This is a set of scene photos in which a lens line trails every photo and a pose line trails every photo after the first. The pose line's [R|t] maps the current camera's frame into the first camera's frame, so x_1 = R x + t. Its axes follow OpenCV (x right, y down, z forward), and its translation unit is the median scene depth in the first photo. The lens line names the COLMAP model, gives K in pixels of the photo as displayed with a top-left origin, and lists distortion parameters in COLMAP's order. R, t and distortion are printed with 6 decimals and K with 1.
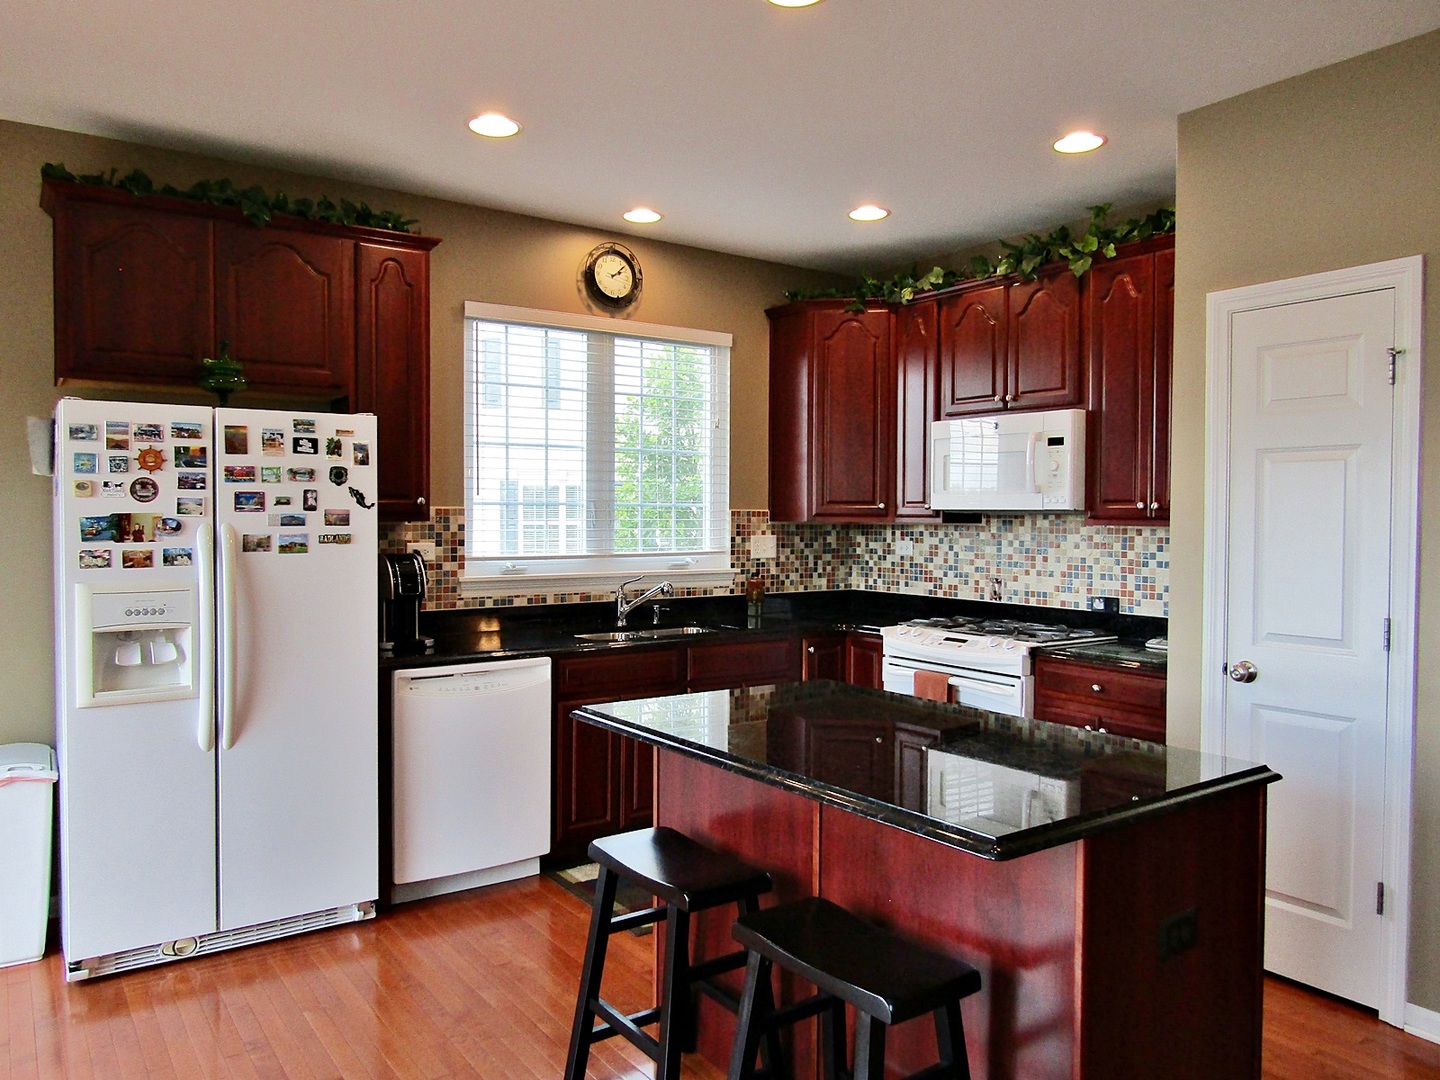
lens RADIAL K [[1018.4, 0, 717.4], [0, 1018.4, 539.5], [0, 0, 1]] dist [-0.018321, 0.015268]
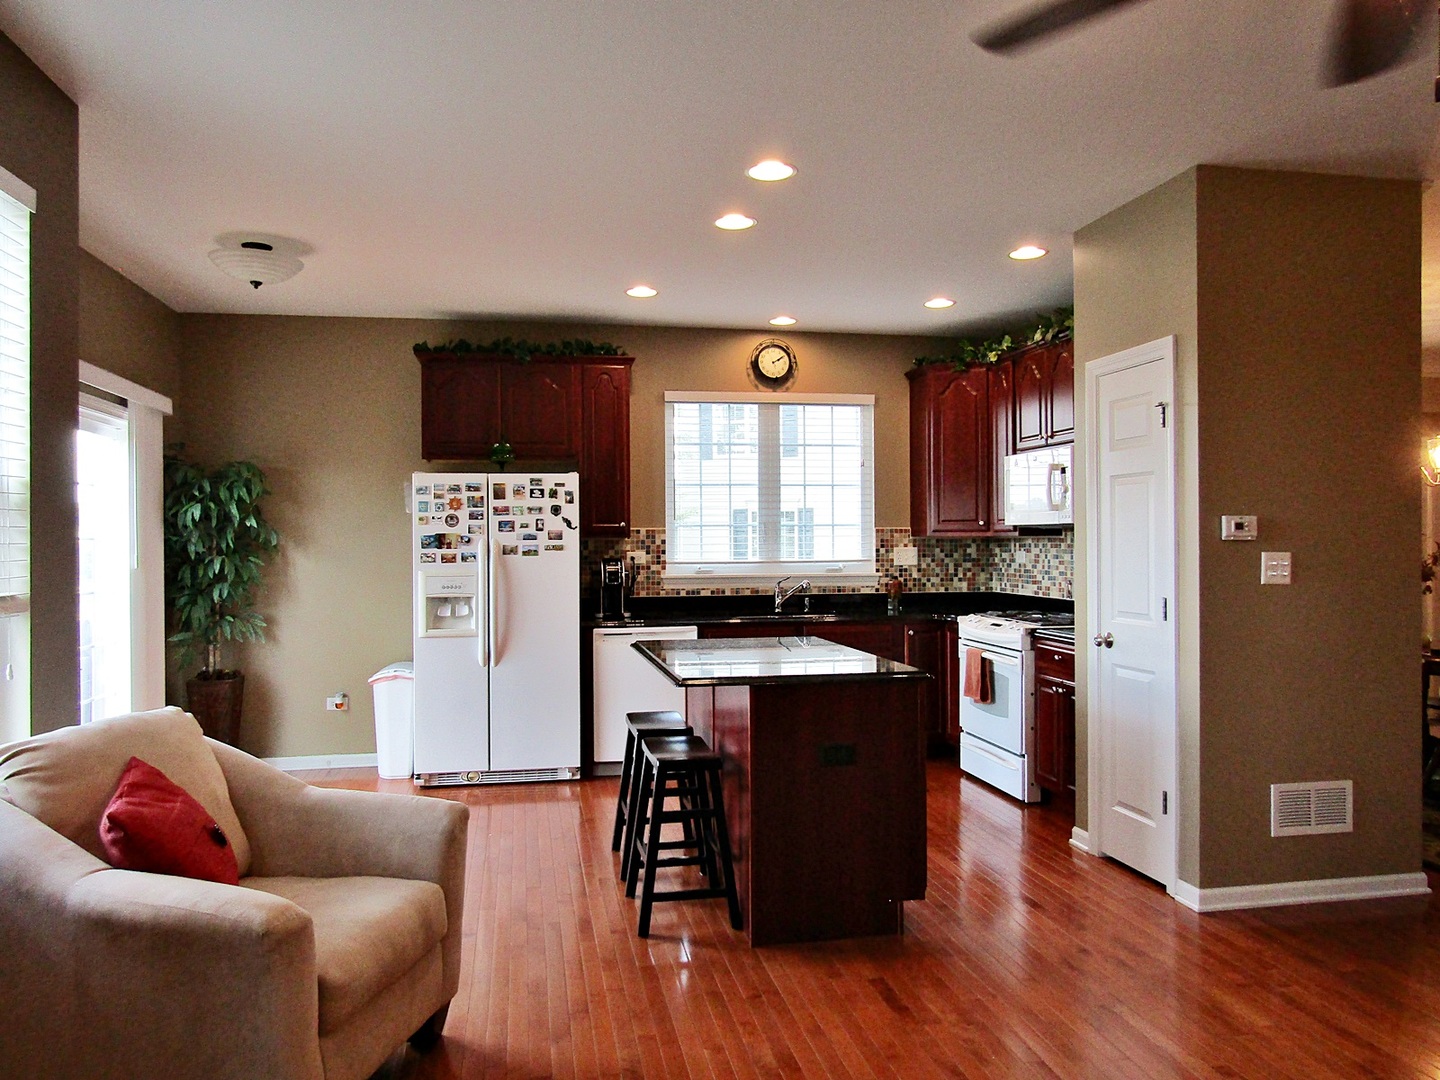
lens RADIAL K [[1018.4, 0, 717.7], [0, 1018.4, 539.9], [0, 0, 1]] dist [-0.018321, 0.015268]
pose [[0.909637, -0.009958, -0.415285, 0.446590], [-0.000078, 0.999709, -0.024142, 0.021553], [0.415404, 0.021993, 0.909371, -0.331616]]
